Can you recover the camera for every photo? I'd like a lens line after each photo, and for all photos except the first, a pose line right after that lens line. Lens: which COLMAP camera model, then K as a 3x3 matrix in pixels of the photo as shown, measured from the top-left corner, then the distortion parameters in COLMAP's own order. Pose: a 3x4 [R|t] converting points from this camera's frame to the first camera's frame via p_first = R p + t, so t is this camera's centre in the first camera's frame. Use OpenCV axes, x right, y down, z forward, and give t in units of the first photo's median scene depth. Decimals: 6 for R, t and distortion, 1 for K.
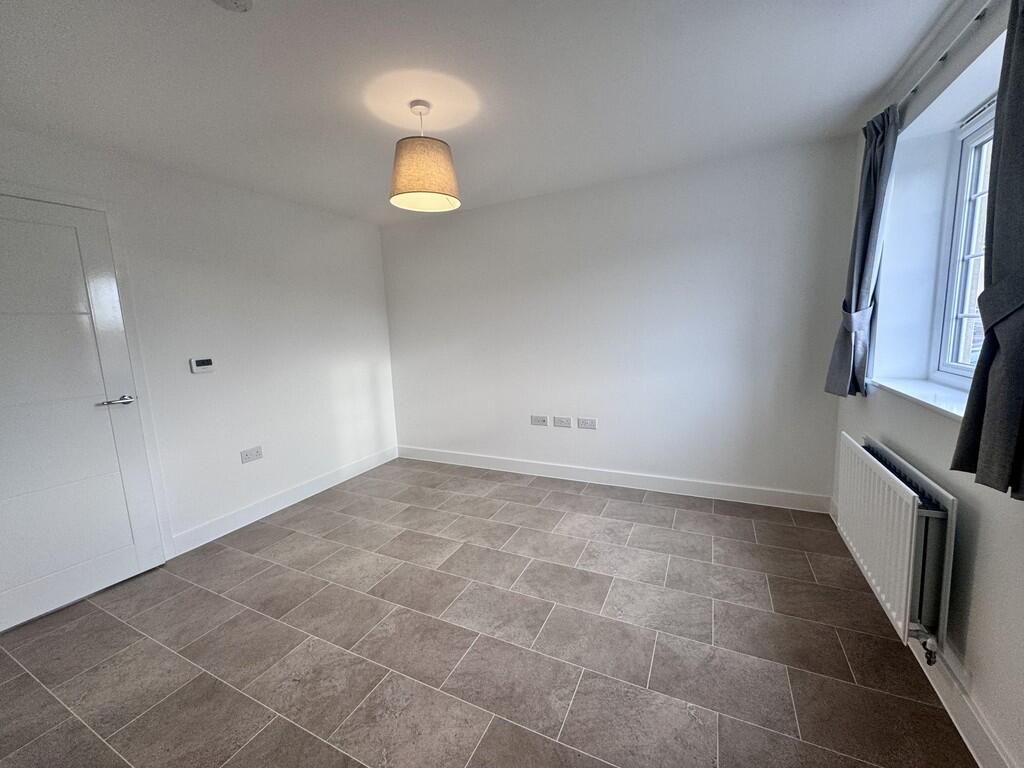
lens RADIAL K [[408.3, 0, 512.0], [0, 408.3, 384.0], [0, 0, 1]] dist [-0.002801, -0.000556]
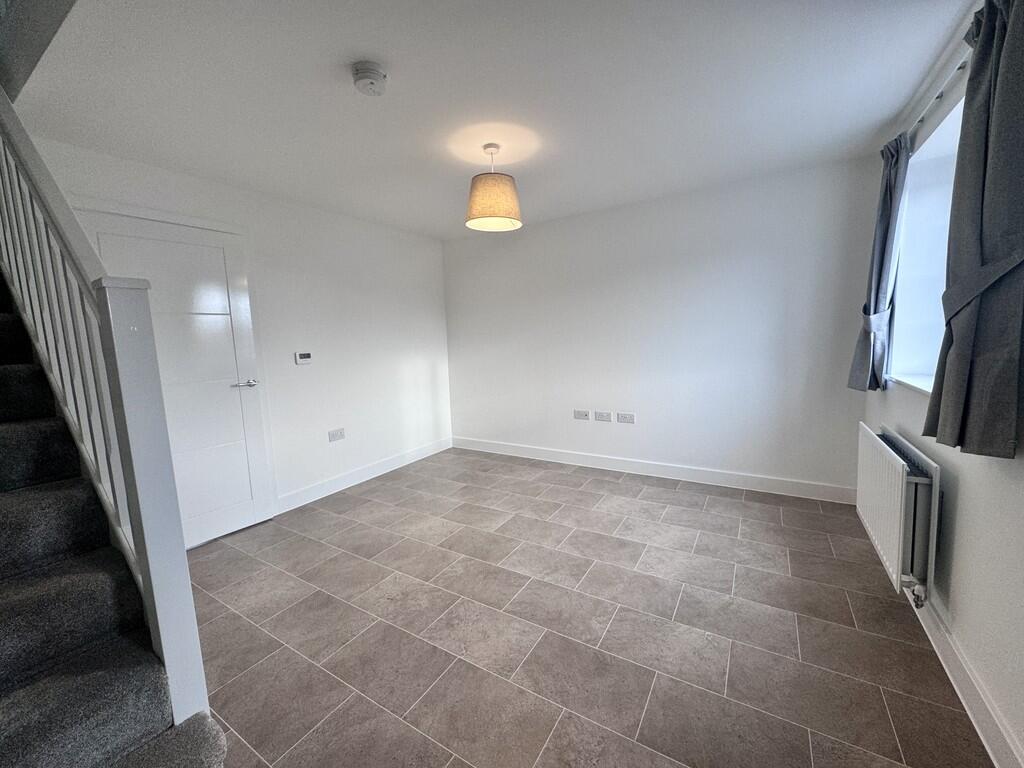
lens RADIAL K [[408.3, 0, 512.0], [0, 408.3, 384.0], [0, 0, 1]] dist [-0.002801, -0.000556]
pose [[0.995318, 0.018395, -0.094885, -0.031499], [-0.020426, 0.999582, -0.020478, 0.058966], [0.094468, 0.022320, 0.995278, -0.205422]]
